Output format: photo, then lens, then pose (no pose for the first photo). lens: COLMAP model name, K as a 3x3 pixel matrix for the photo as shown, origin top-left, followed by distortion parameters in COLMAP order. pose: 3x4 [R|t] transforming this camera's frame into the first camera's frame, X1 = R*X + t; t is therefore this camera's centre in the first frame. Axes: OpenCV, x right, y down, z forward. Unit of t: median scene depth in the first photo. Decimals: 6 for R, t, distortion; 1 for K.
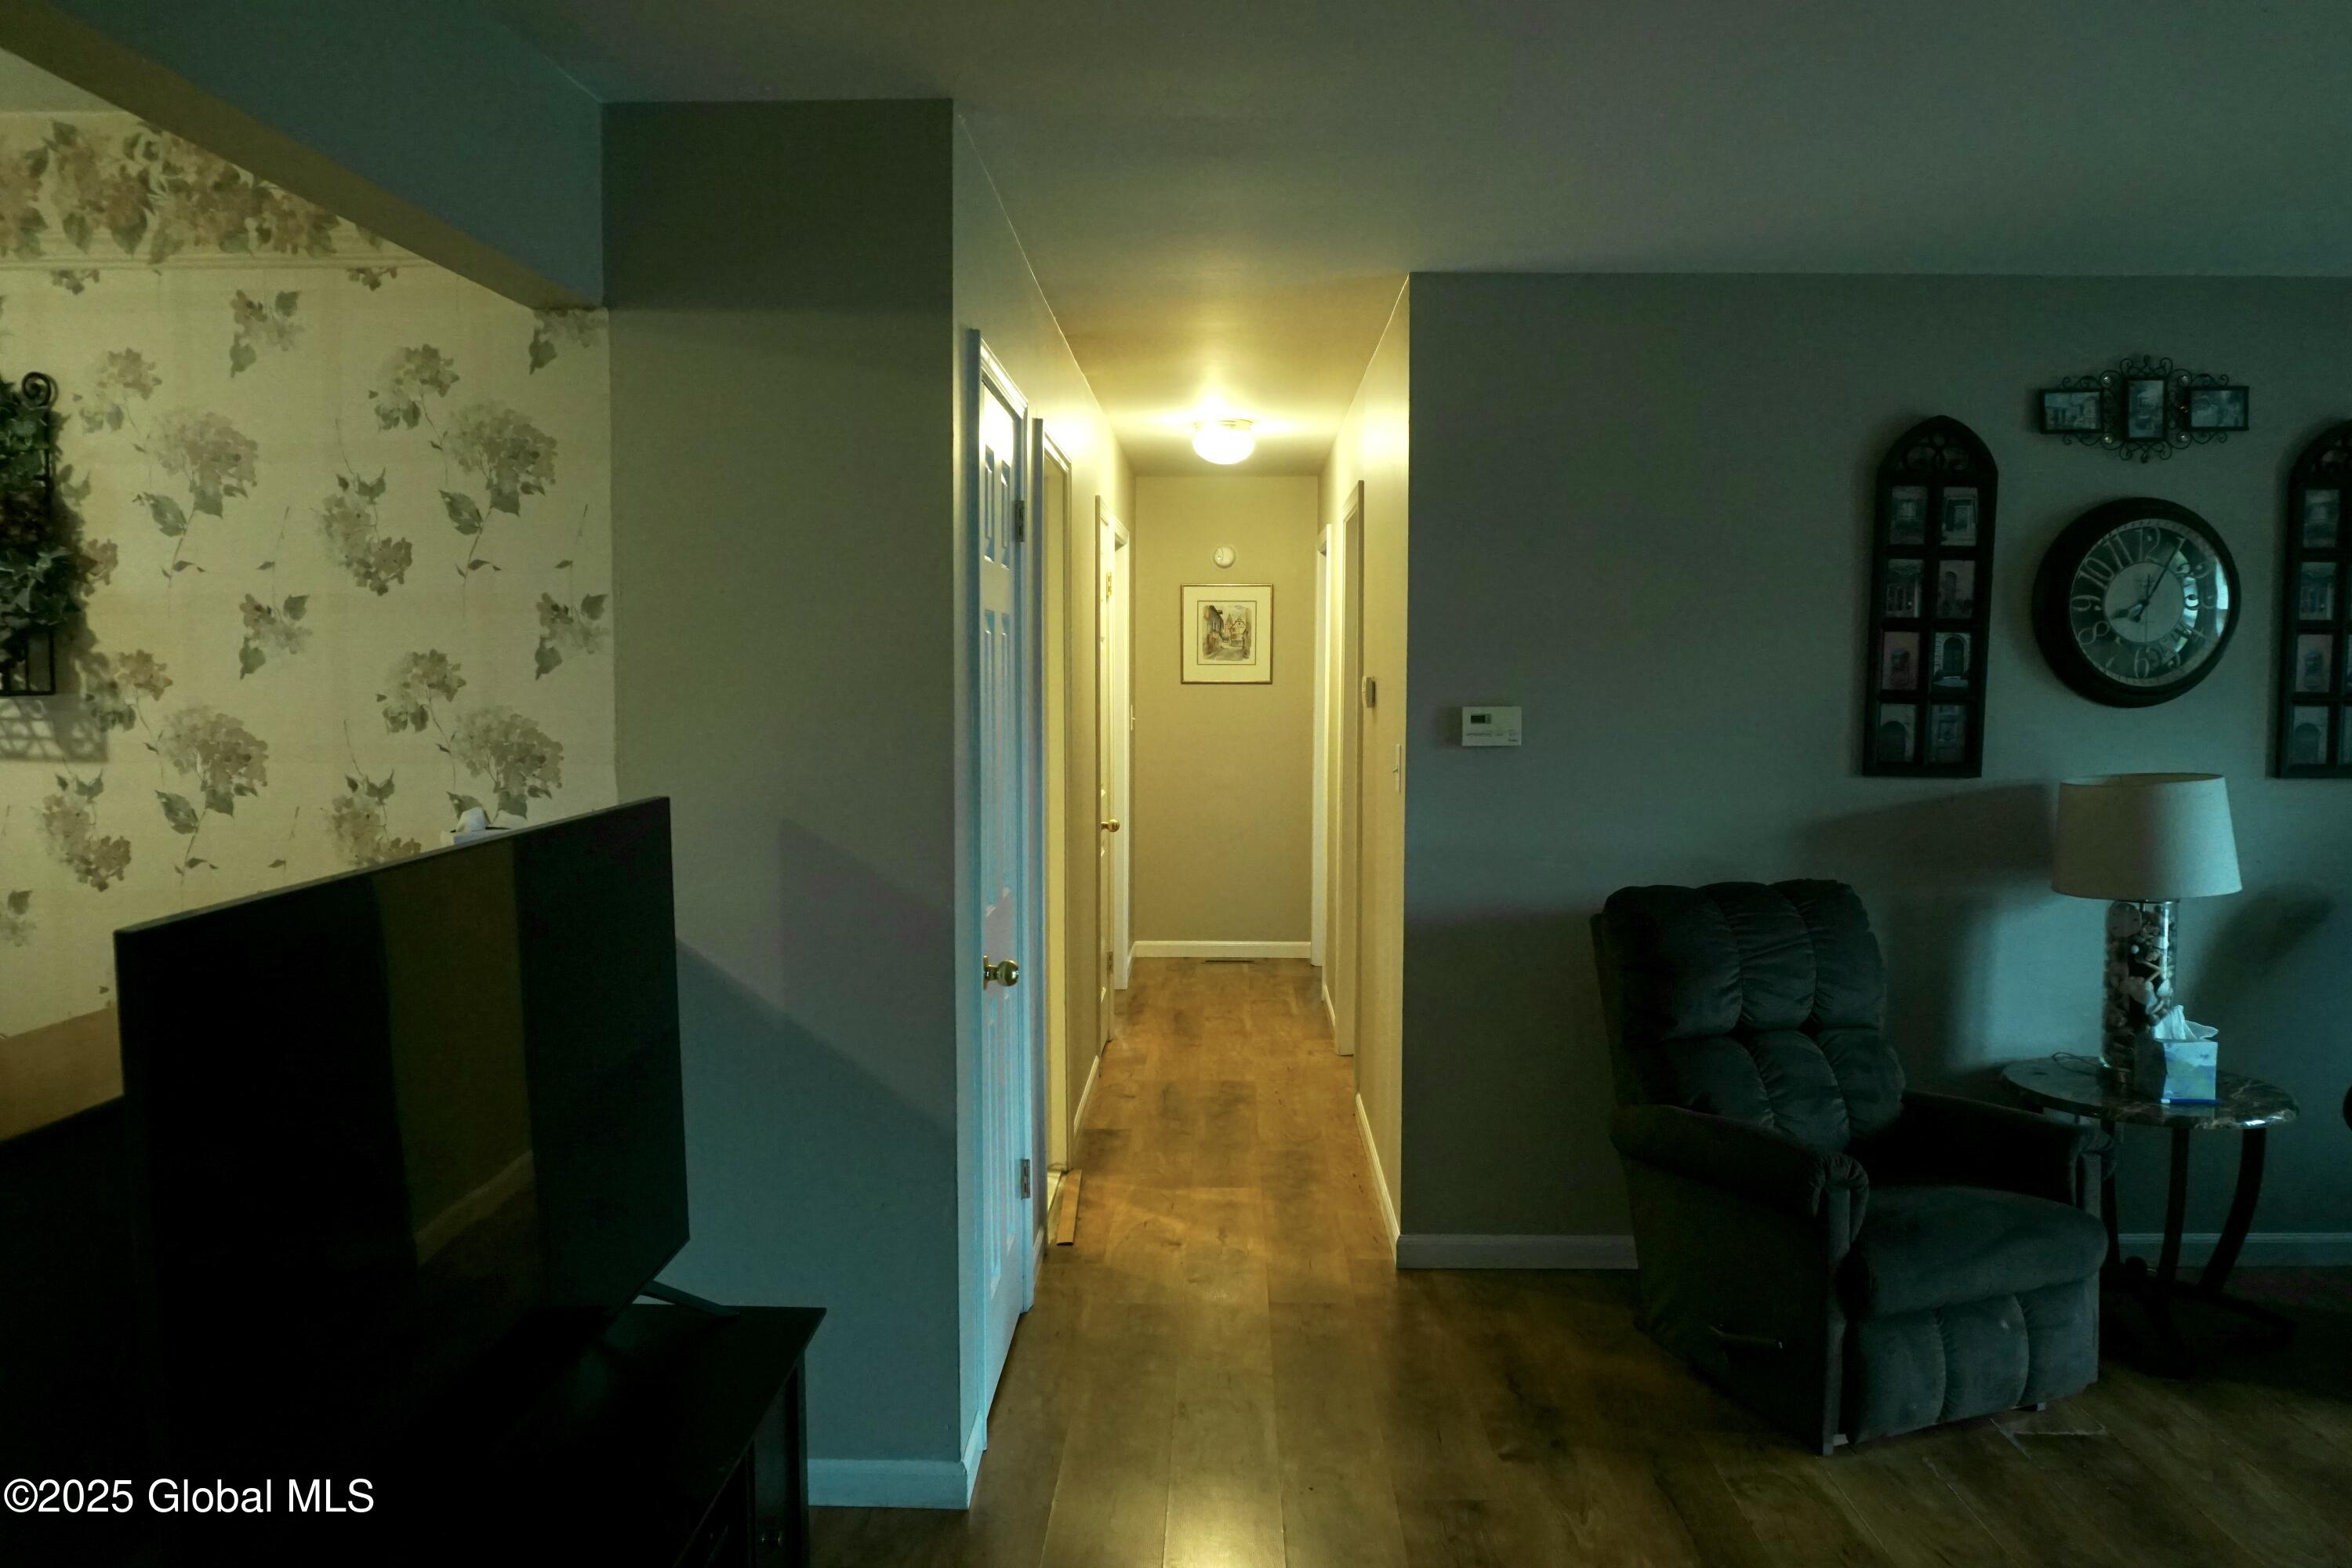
lens RADIAL K [[1638.8, 0, 1173.7], [0, 1638.8, 783.0], [0, 0, 1]] dist [-0.036931, -0.004214]
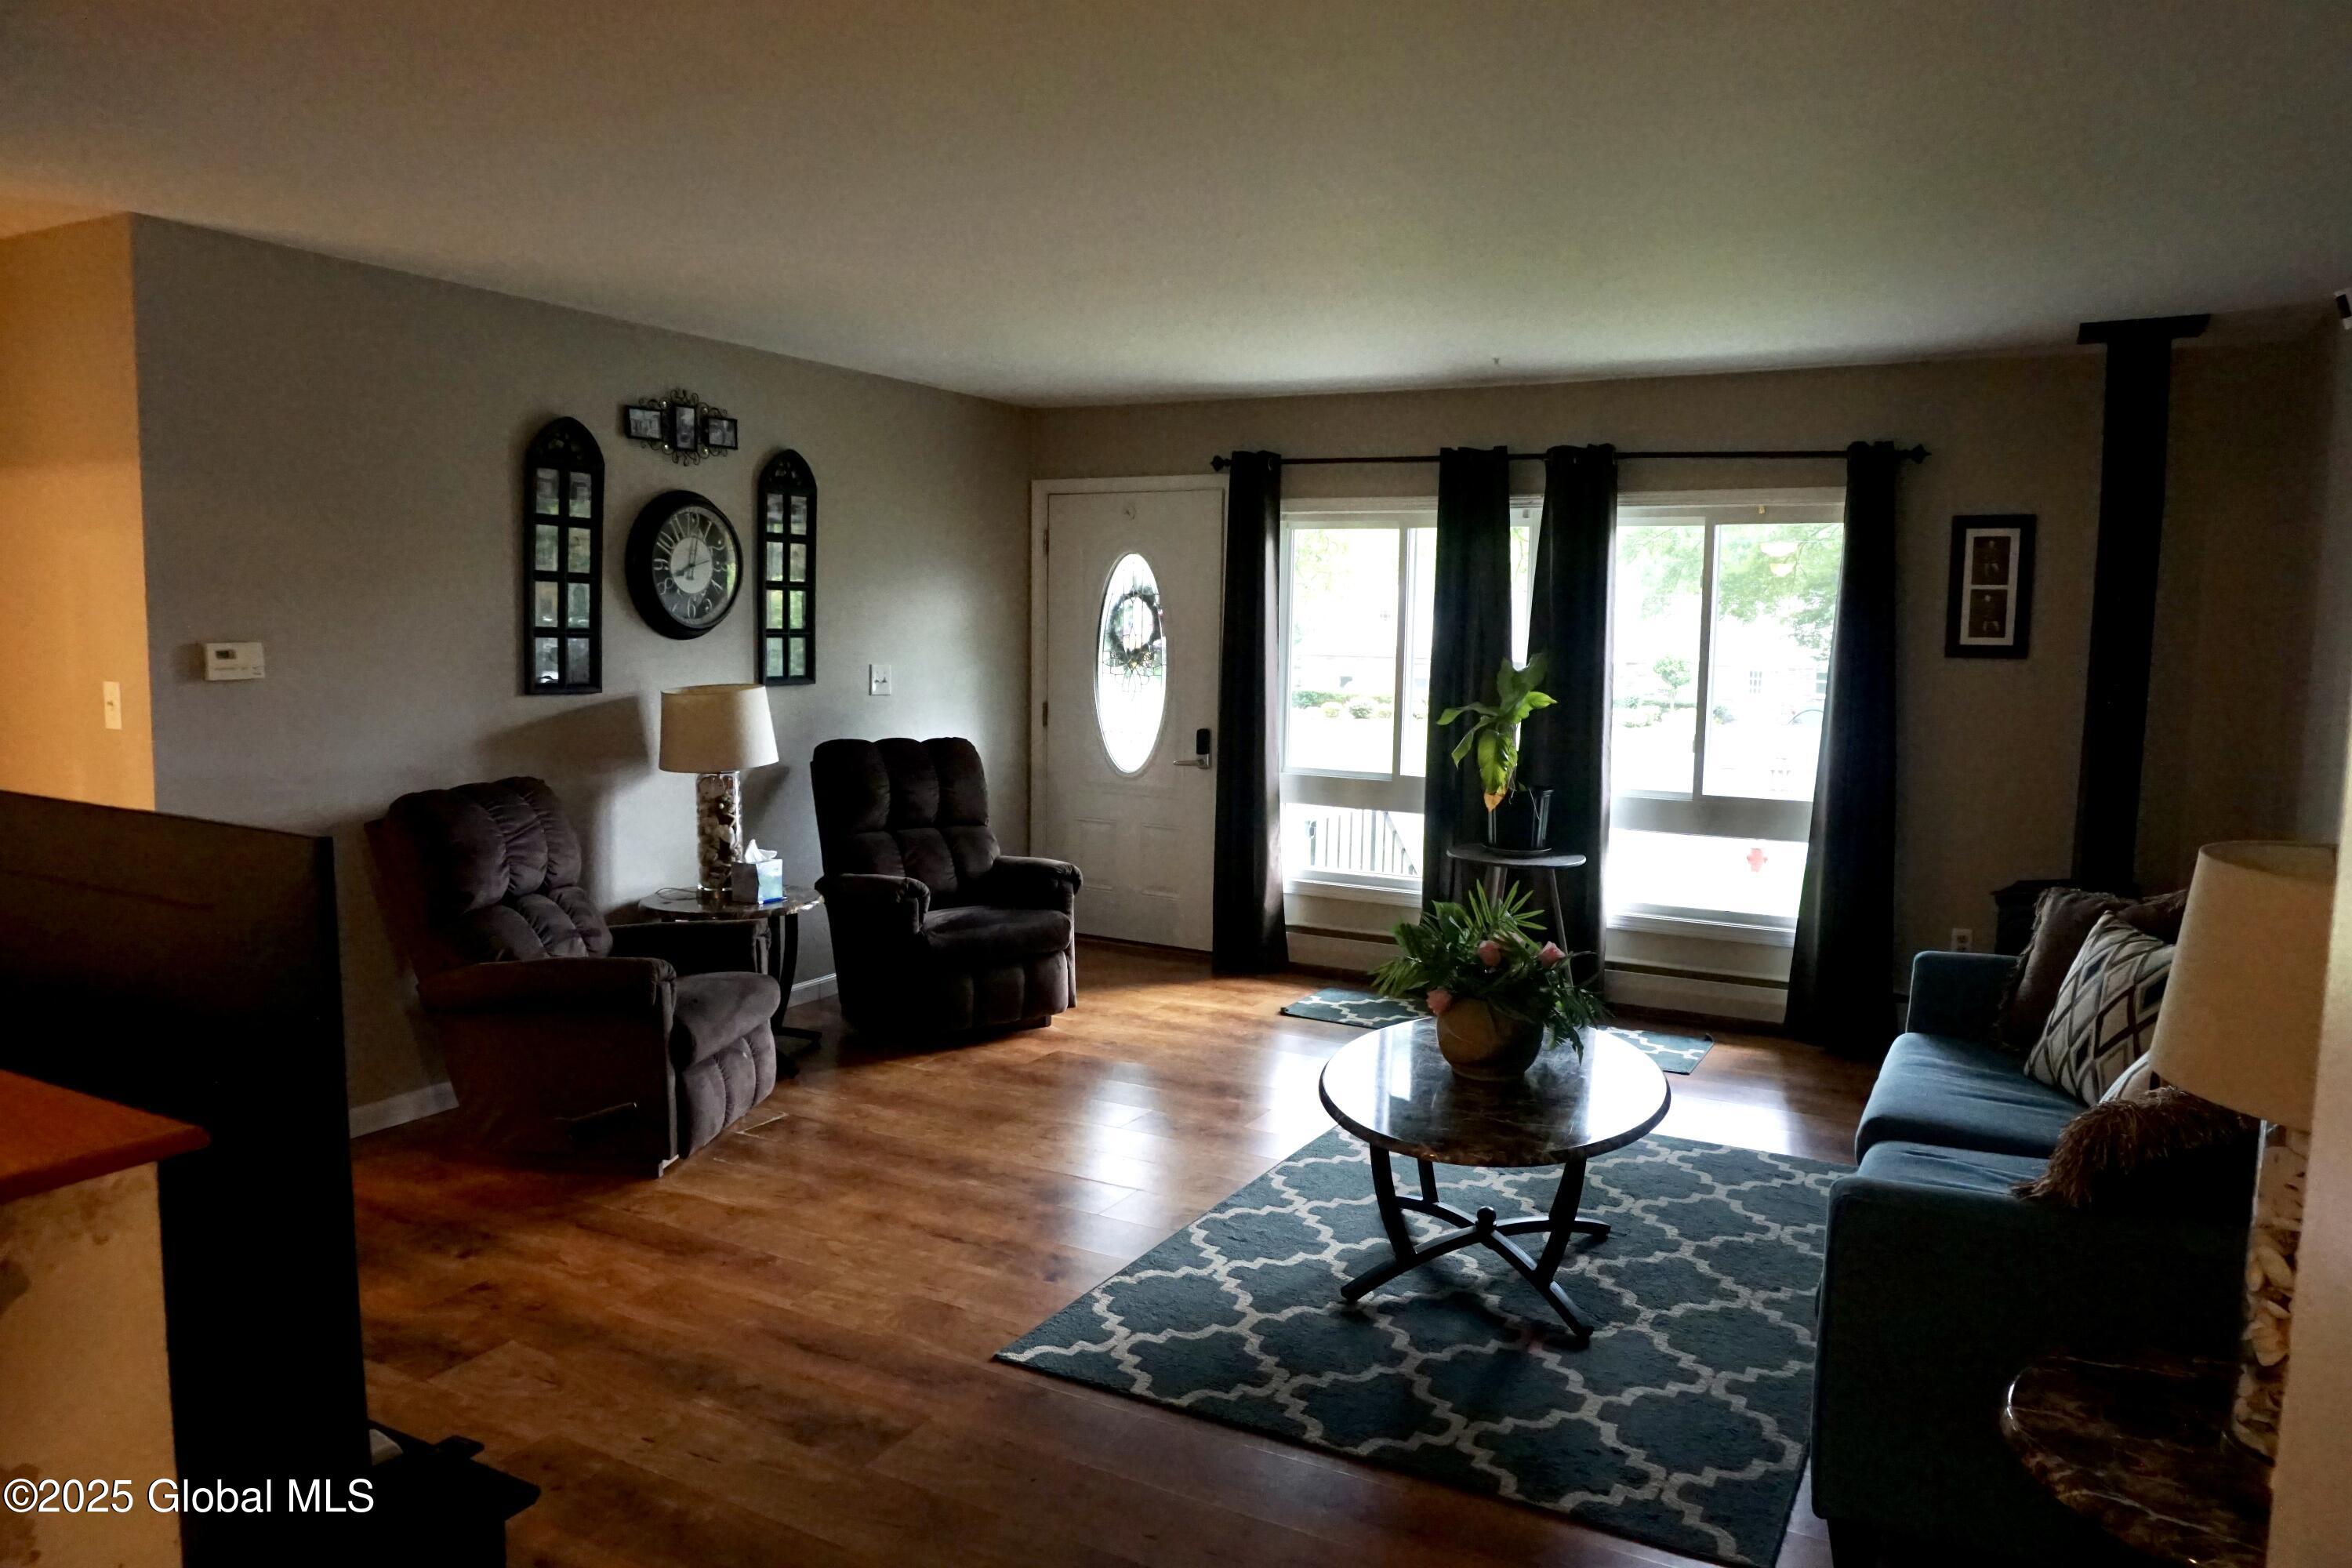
lens RADIAL K [[1611.5, 0, 1182.0], [0, 1611.5, 782.9], [0, 0, 1]] dist [-0.034889, 0.020196]
pose [[0.457069, -0.082521, 0.885595, -0.470353], [0.047169, 0.996534, 0.068514, 0.002595], [-0.888180, 0.010457, 0.459377, -0.030229]]
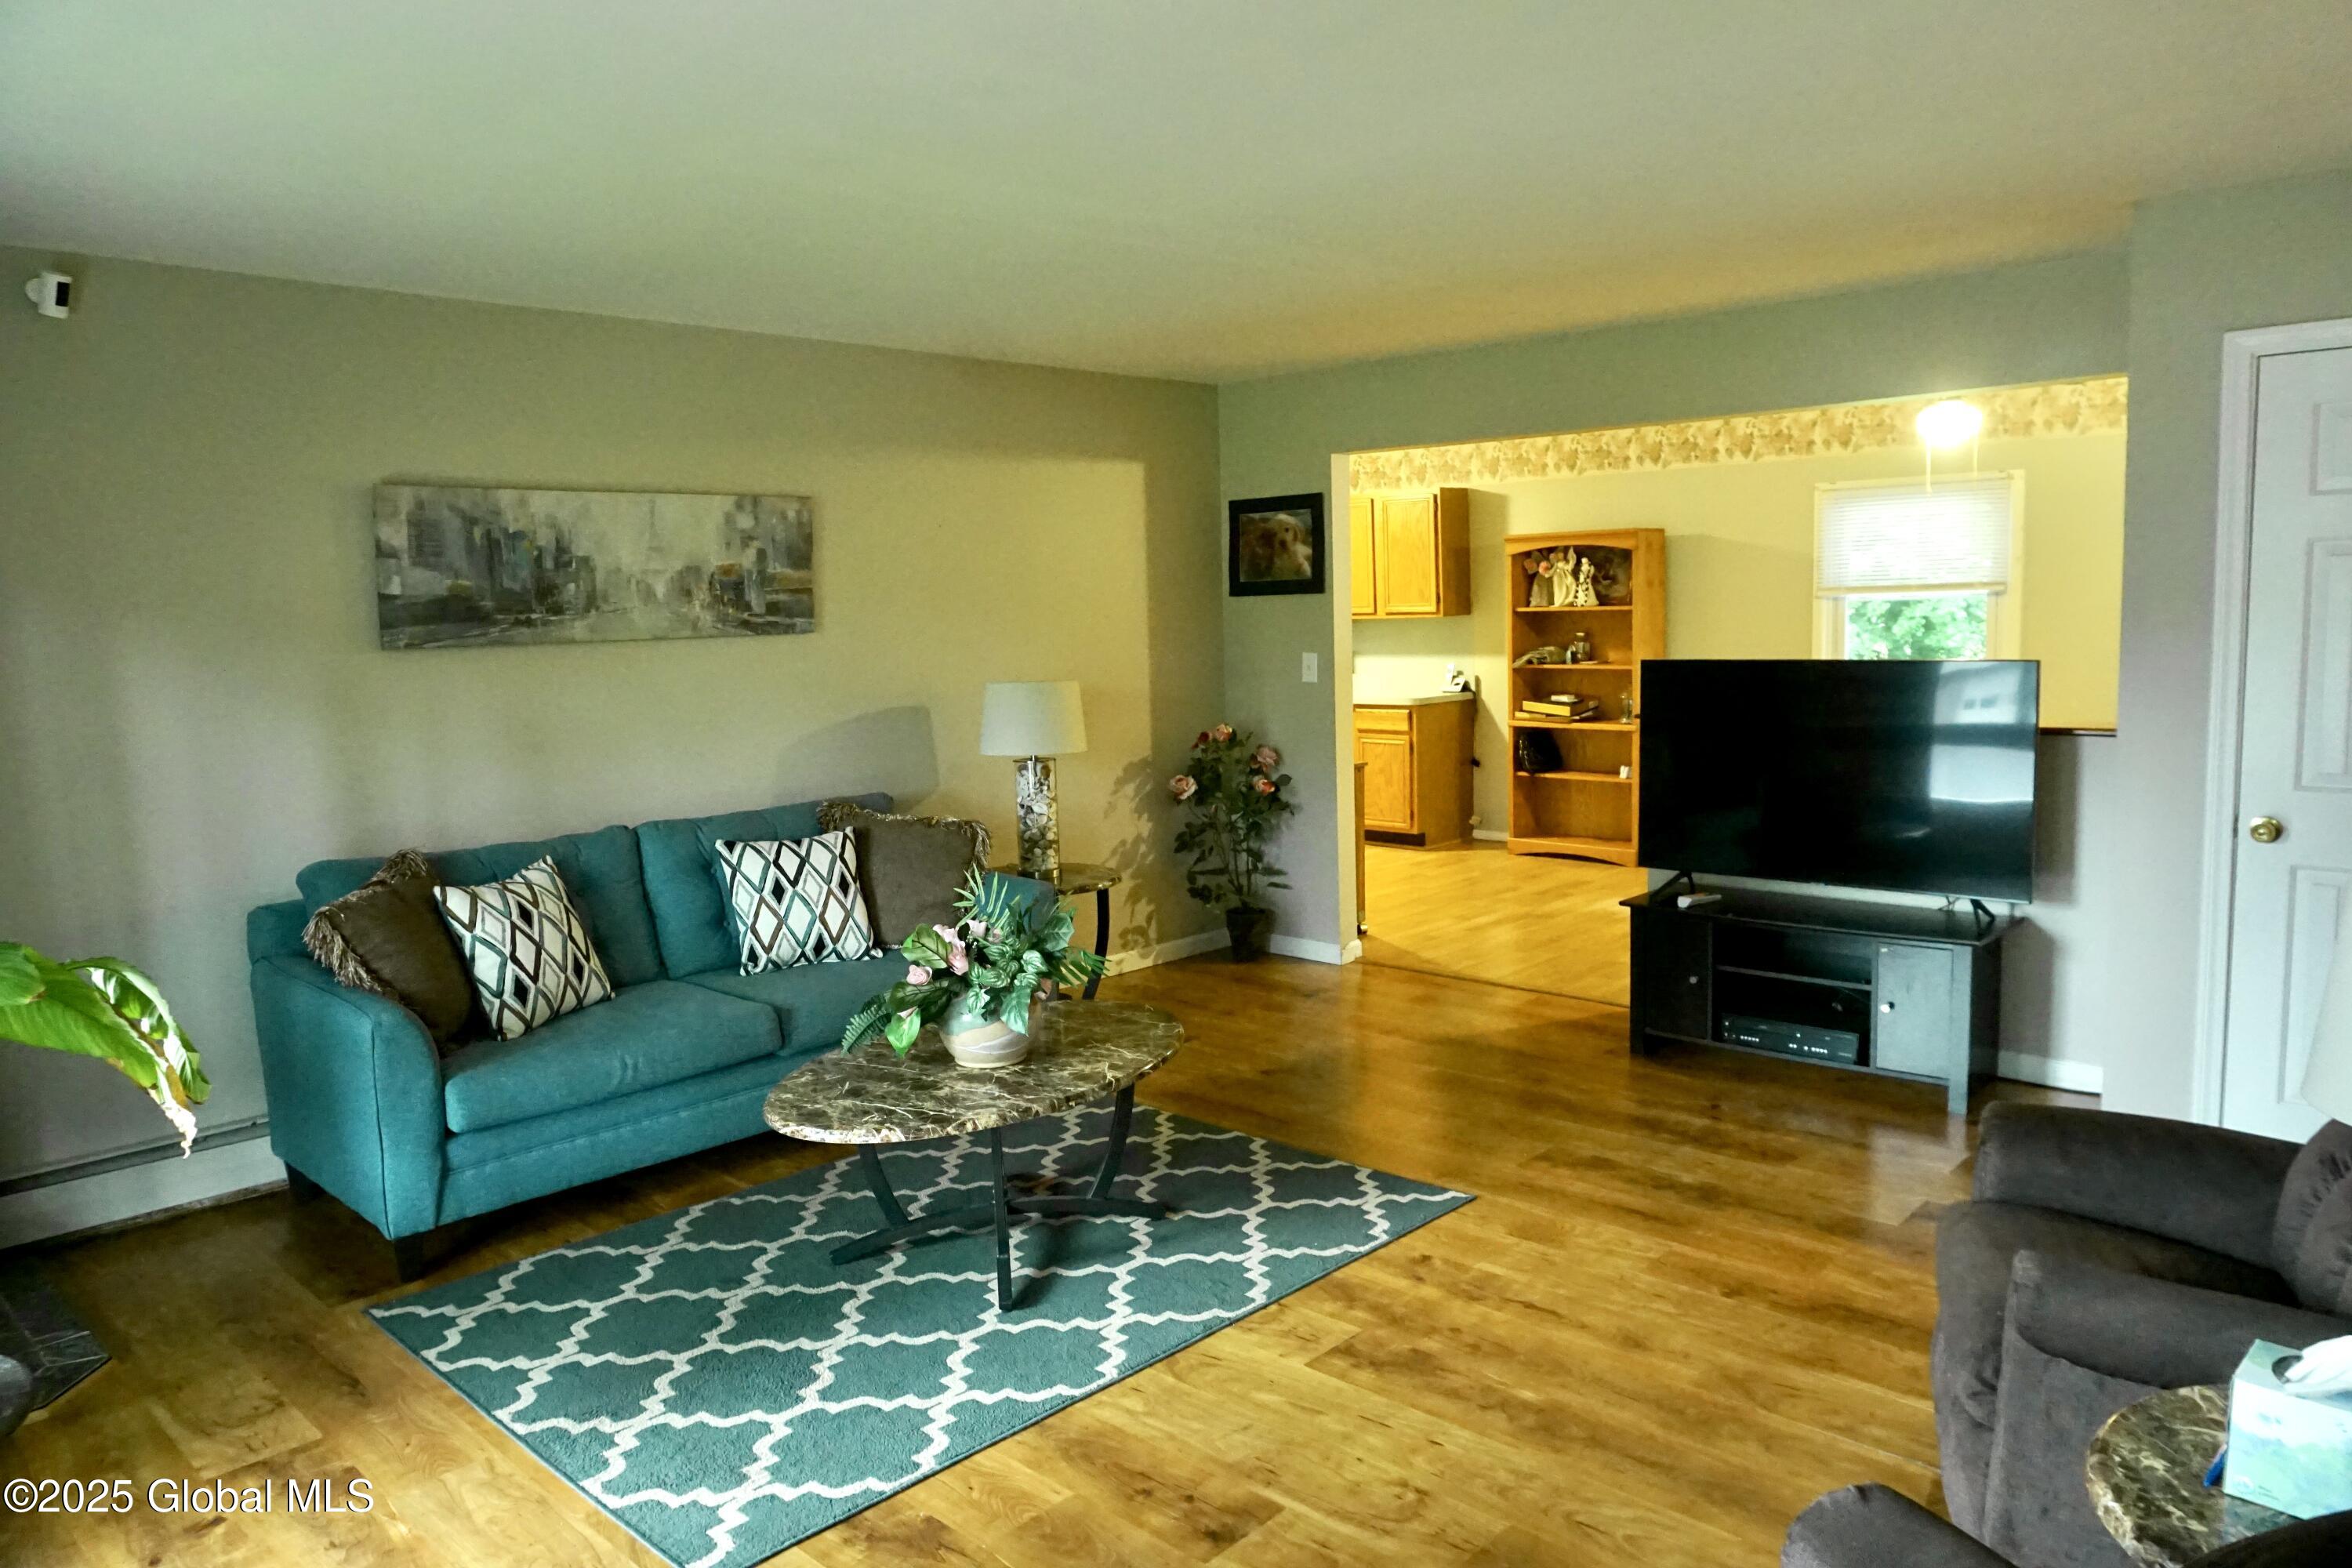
lens RADIAL K [[1611.5, 0, 1171.7], [0, 1611.5, 779.0], [0, 0, 1]] dist [-0.034889, 0.020196]
pose [[-0.671098, 0.097890, -0.734877, 1.101268], [-0.029153, 0.986993, 0.158096, -0.076287], [0.740795, 0.127522, -0.659516, 0.968873]]
